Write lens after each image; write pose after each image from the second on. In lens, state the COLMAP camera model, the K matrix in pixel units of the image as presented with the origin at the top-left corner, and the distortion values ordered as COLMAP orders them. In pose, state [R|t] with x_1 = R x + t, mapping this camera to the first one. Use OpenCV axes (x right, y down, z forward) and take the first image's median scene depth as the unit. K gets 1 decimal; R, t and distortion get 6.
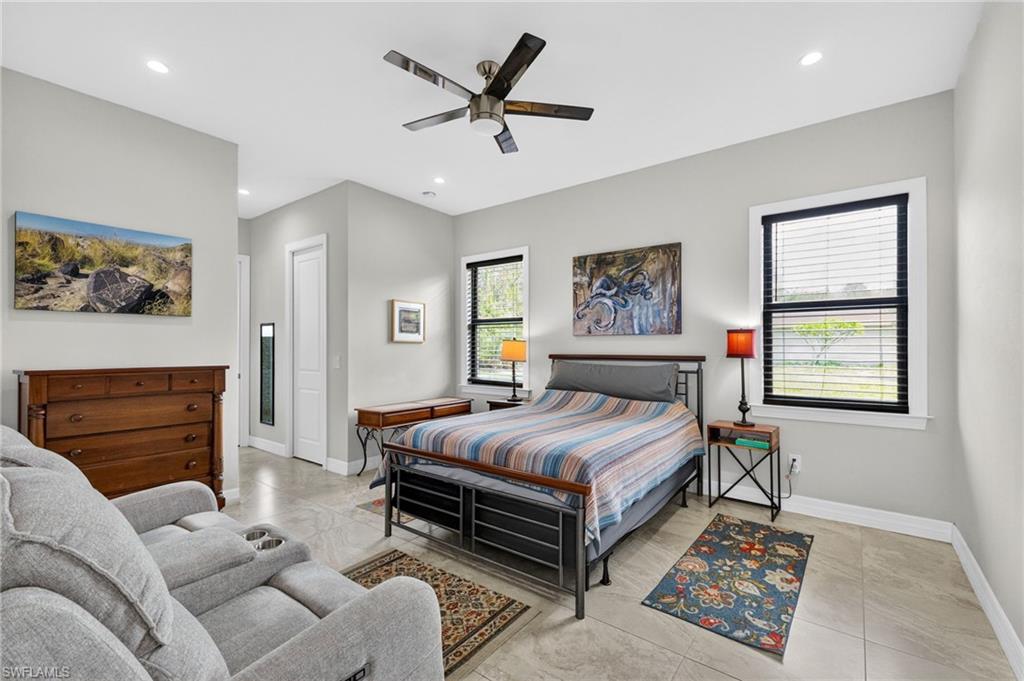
lens RADIAL K [[445.6, 0, 514.5], [0, 445.6, 346.8], [0, 0, 1]] dist [0.010358, -0.001348]
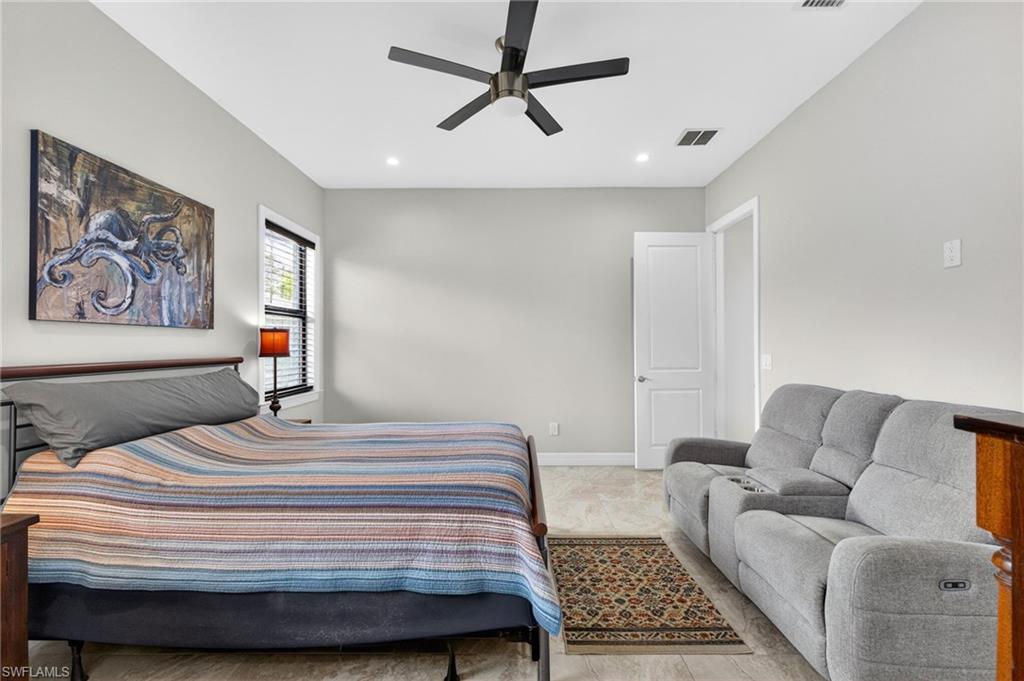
lens RADIAL K [[466.8, 0, 502.9], [0, 466.8, 338.8], [0, 0, 1]] dist [0.016926, -0.000117]
pose [[-0.601436, 0.014415, 0.798791, -0.527775], [0.006400, 0.999892, -0.013225, 0.001181], [-0.798895, -0.002842, -0.601463, 1.017816]]
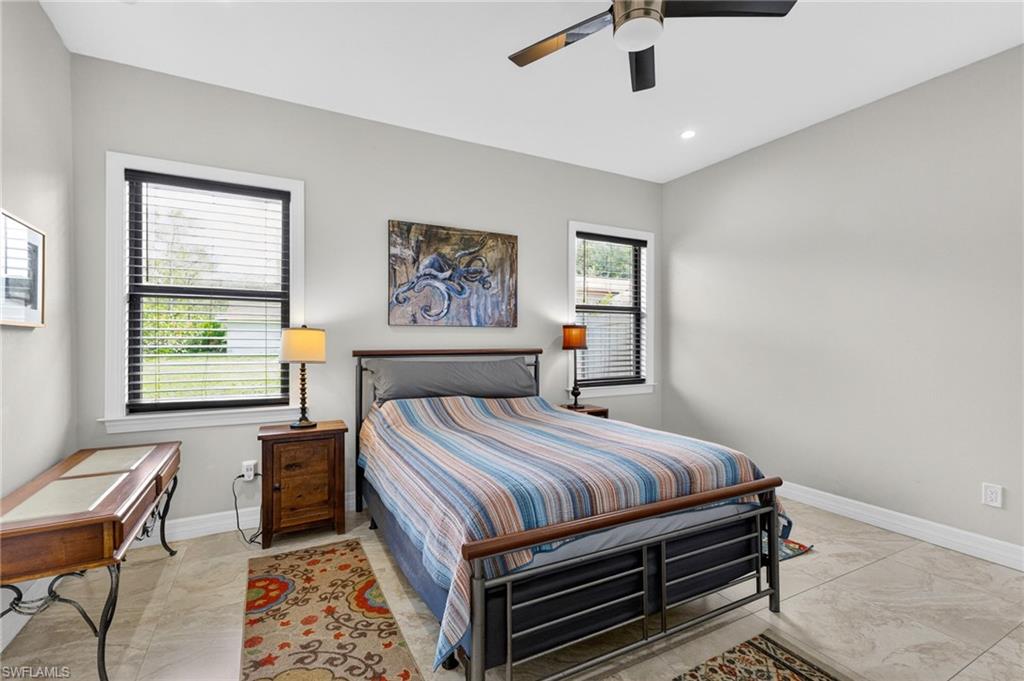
lens RADIAL K [[445.6, 0, 502.9], [0, 445.6, 338.0], [0, 0, 1]] dist [0.010358, -0.001348]
pose [[0.419071, 0.003842, 0.907945, -0.516615], [-0.001646, 0.999993, -0.003472, -0.000980], [-0.907952, -0.000039, 0.419074, 0.569933]]
